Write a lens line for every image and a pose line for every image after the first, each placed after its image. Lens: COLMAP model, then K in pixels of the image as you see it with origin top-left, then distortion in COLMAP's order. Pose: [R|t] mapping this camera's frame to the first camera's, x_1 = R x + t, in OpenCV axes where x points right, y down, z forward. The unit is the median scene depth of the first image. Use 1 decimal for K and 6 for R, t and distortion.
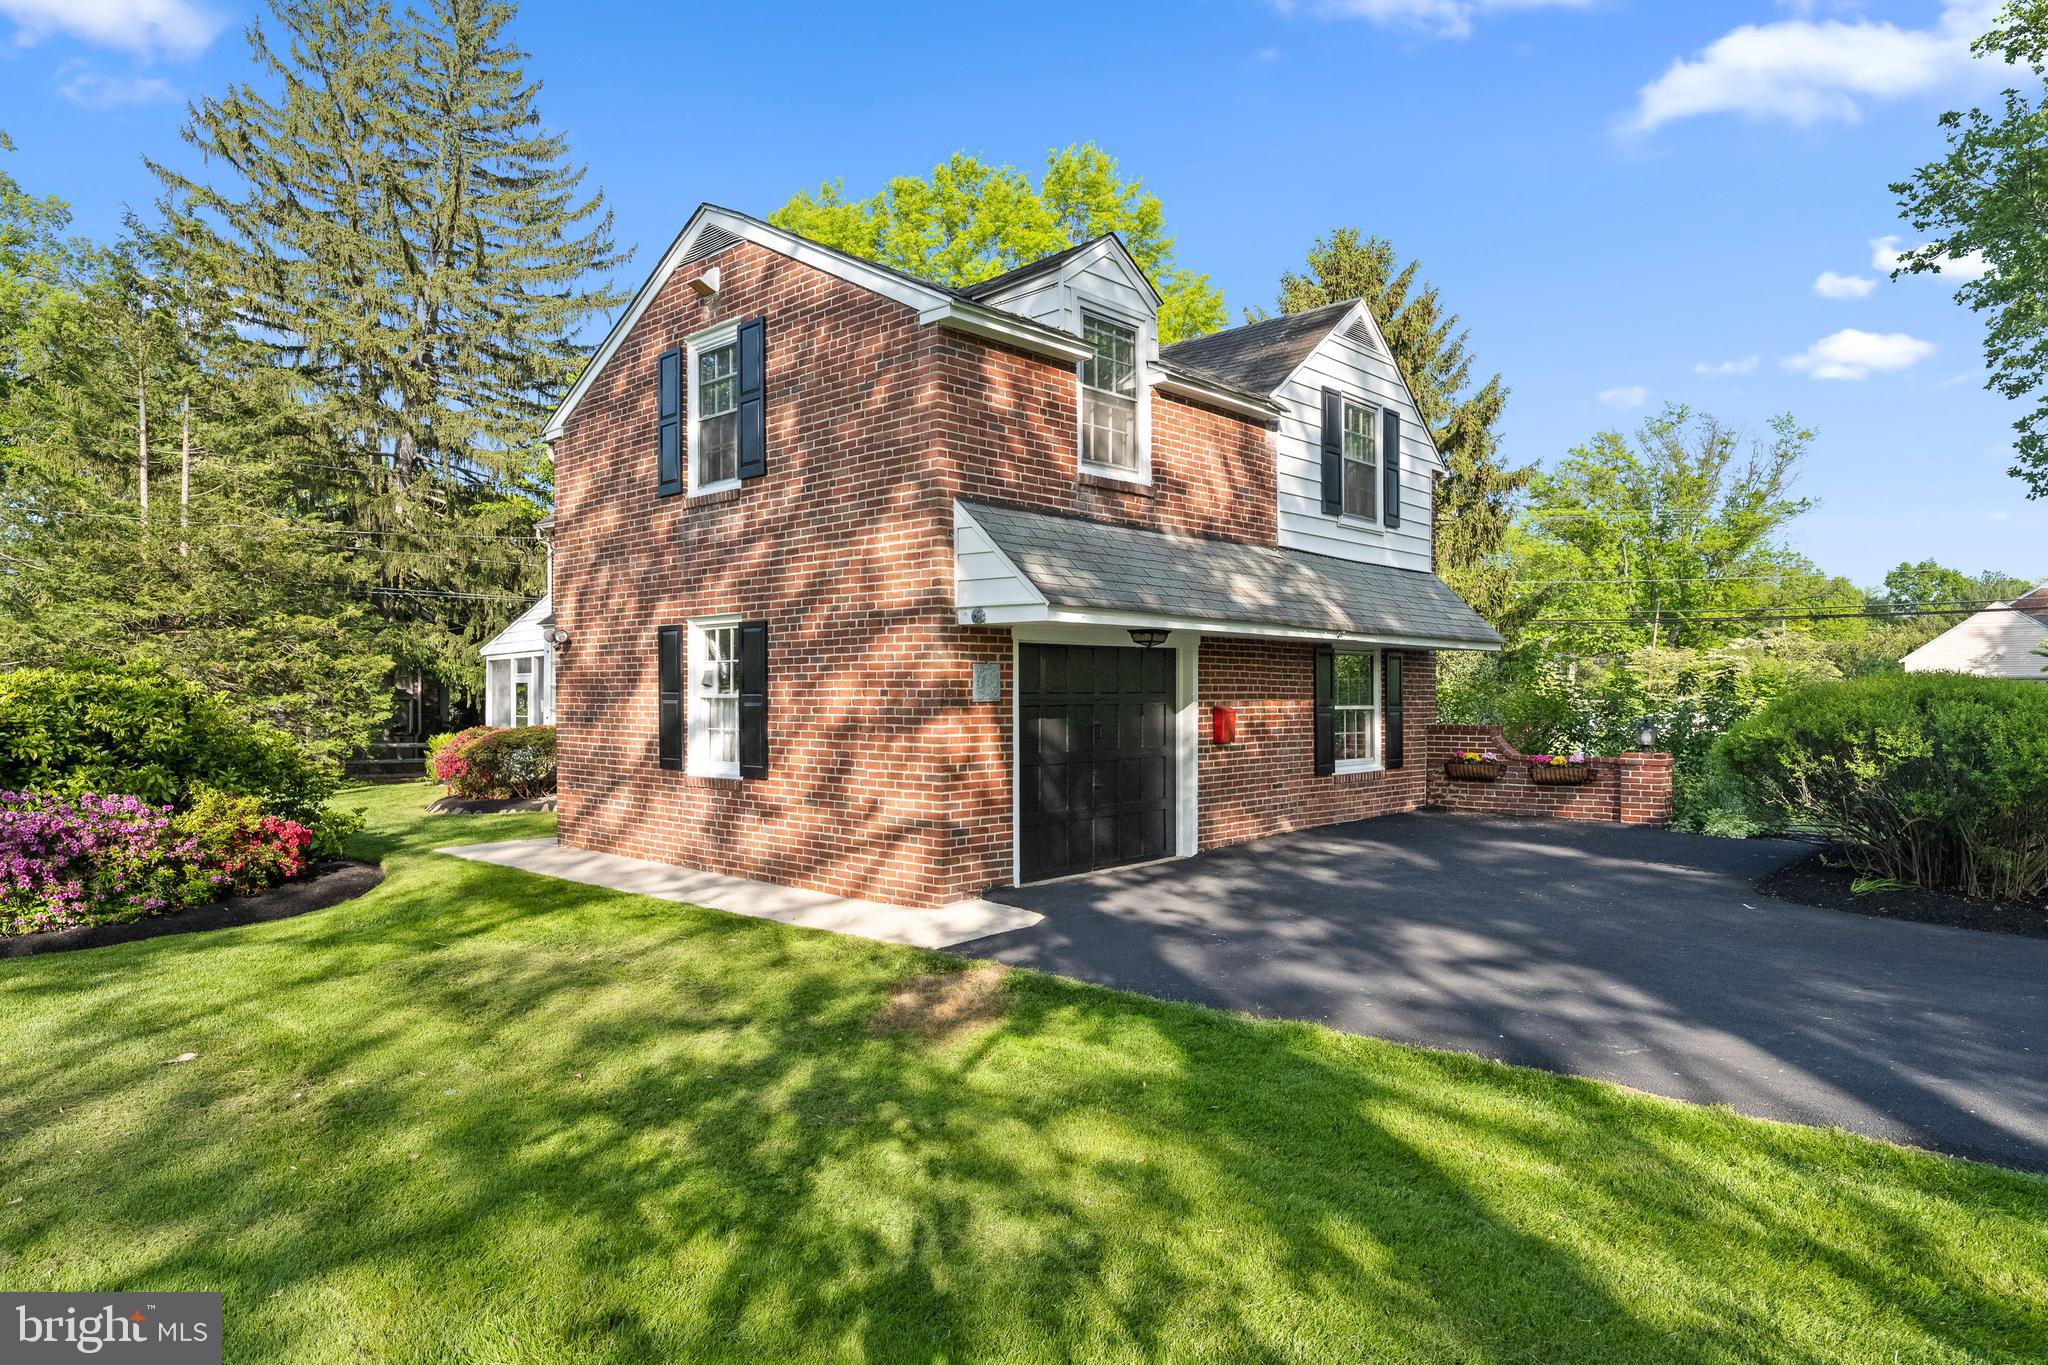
lens RADIAL K [[1210.1, 0, 1018.0], [0, 1210.1, 685.4], [0, 0, 1]] dist [-0.003623, -0.002958]
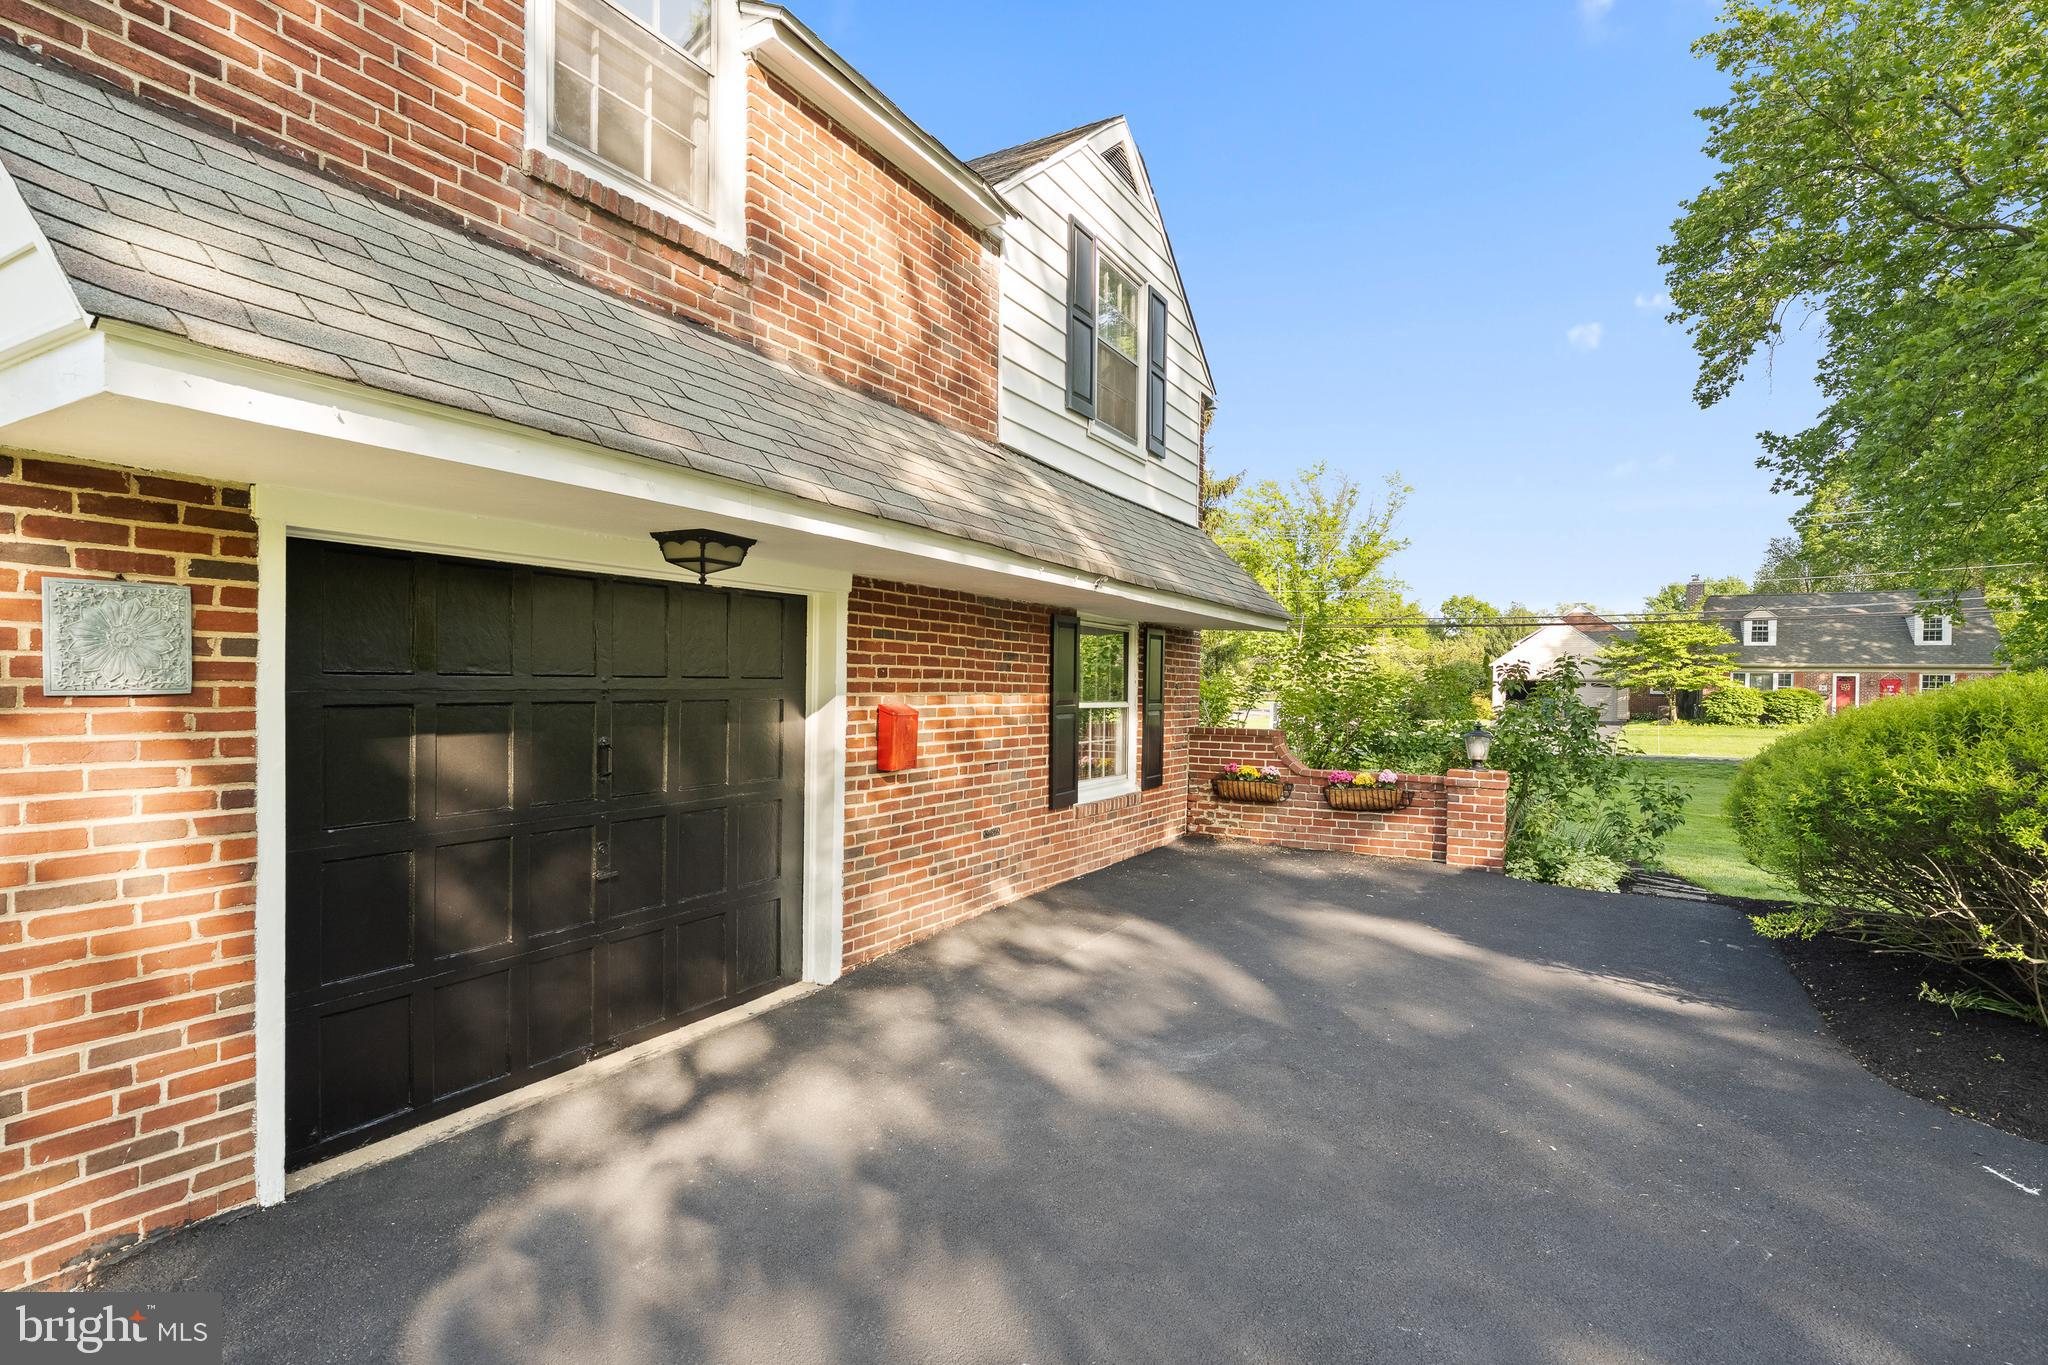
lens RADIAL K [[972.8, 0, 1024.0], [0, 972.8, 682.5], [0, 0, 1]] dist [-0.000998, -0.000347]
pose [[0.973793, 0.015123, 0.226935, 0.113824], [-0.016802, 0.999844, 0.005469, 0.003290], [-0.226816, -0.009138, 0.973895, 0.499775]]
